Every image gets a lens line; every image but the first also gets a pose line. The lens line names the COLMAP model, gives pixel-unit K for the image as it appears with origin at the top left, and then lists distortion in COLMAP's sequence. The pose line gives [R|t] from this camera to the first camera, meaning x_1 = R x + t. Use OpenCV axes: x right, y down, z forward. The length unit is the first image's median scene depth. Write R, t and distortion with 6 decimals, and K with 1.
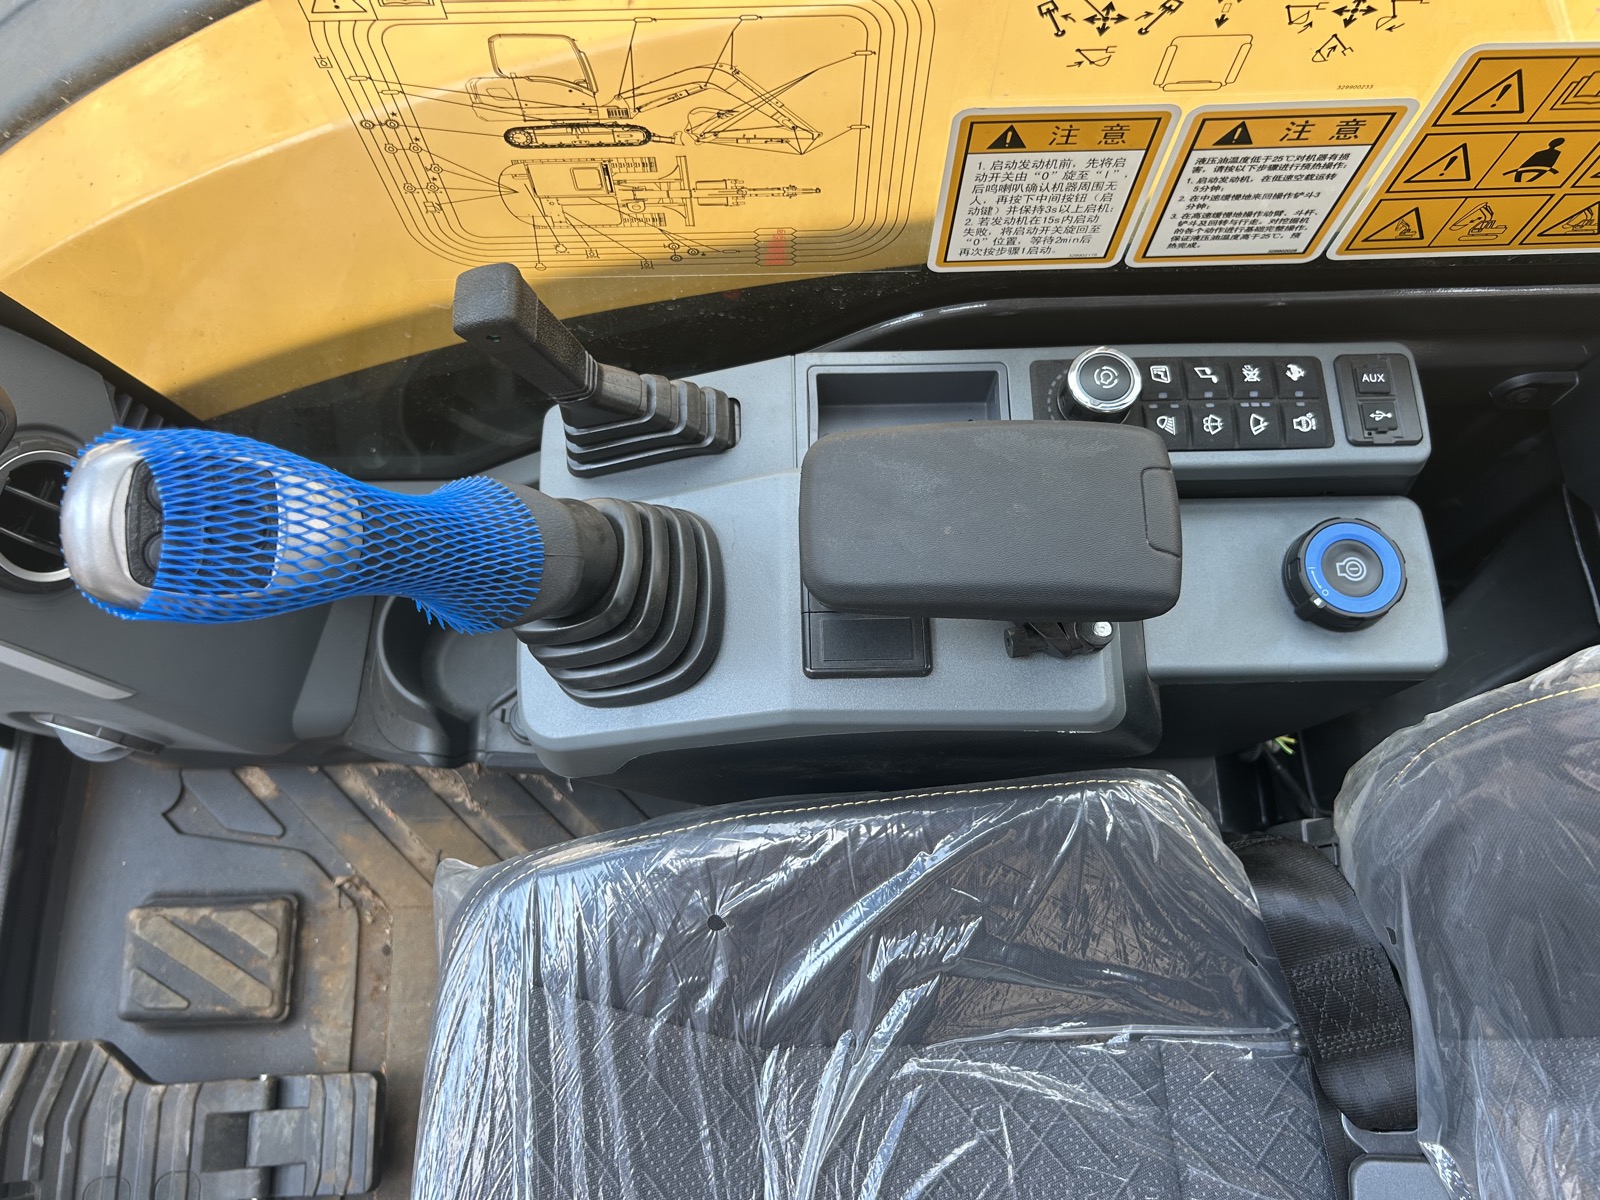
lens RADIAL K [[1222.3, 0, 788.5], [0, 1222.3, 591.1], [0, 0, 1]] dist [-0.001183, -0.002131]
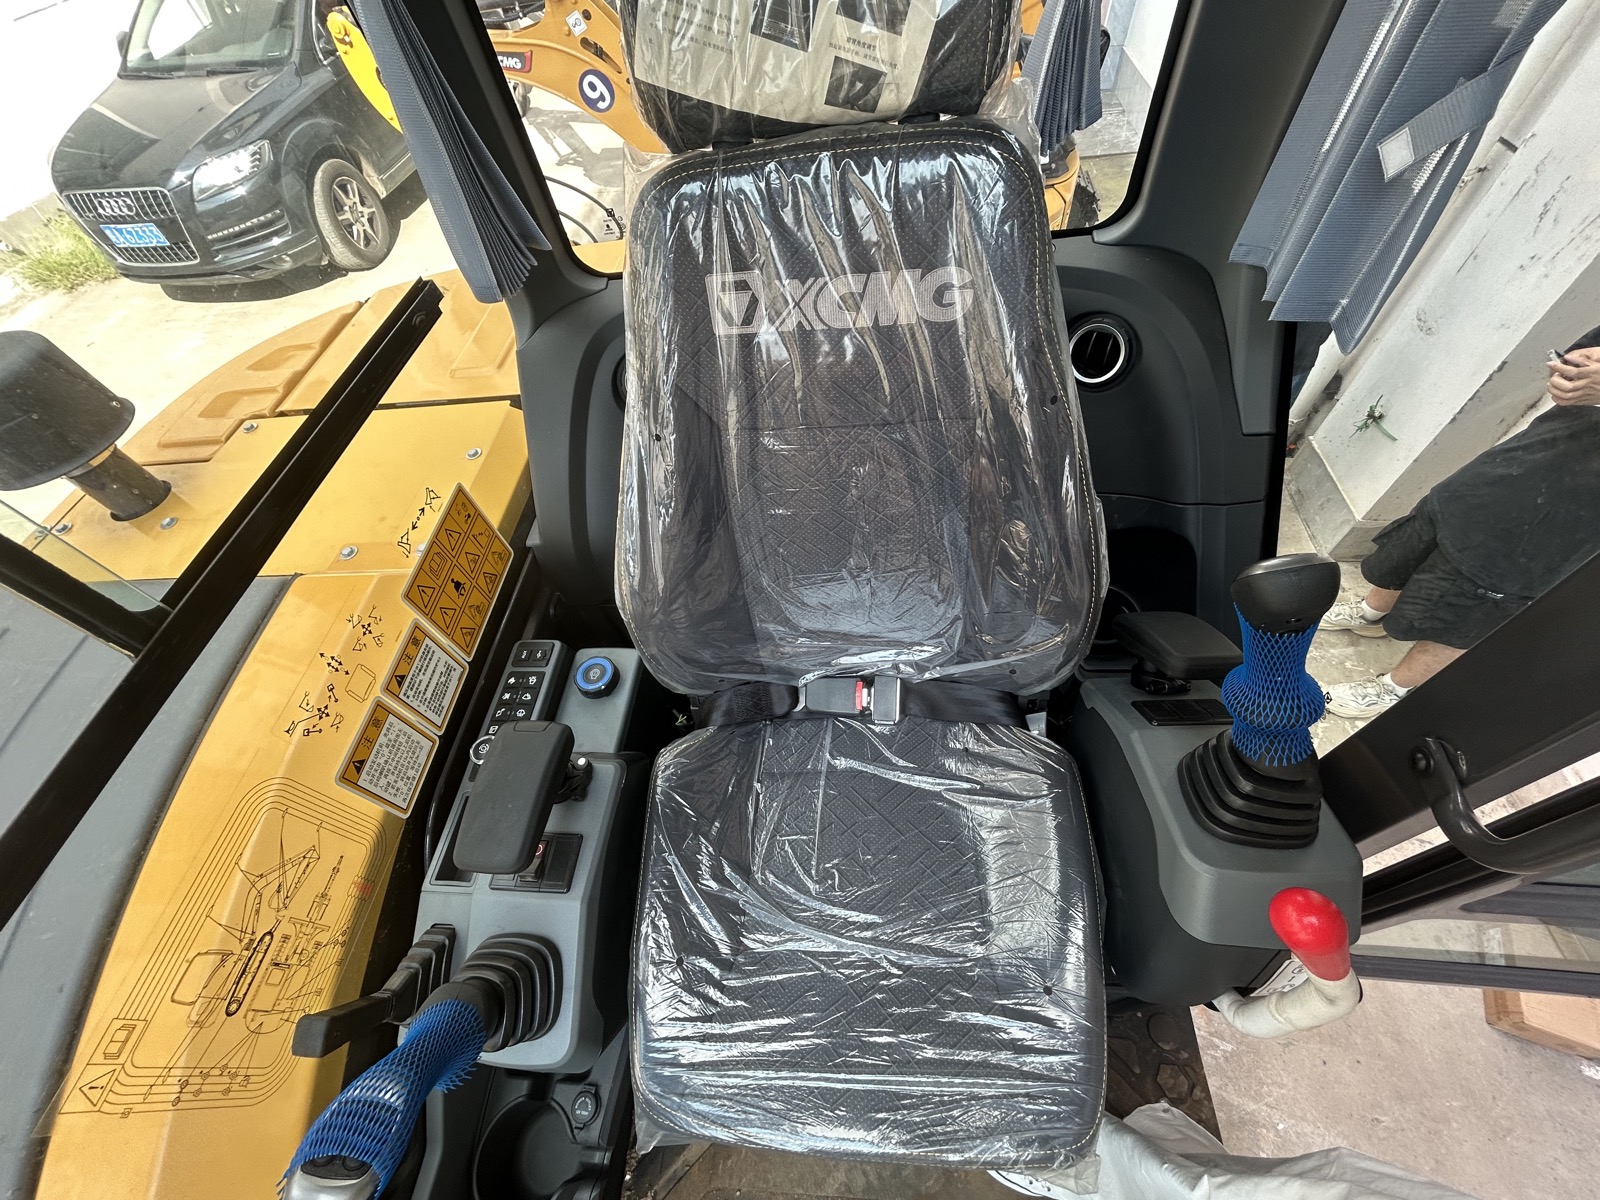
lens RADIAL K [[642.8, 0, 800.2], [0, 642.8, 599.6], [0, 0, 1]] dist [-0.001843, -0.001424]
pose [[0.086092, -0.806513, 0.584915, -0.195383], [0.975312, 0.188060, 0.115755, 0.237271], [-0.203357, 0.560509, 0.802792, -0.316870]]
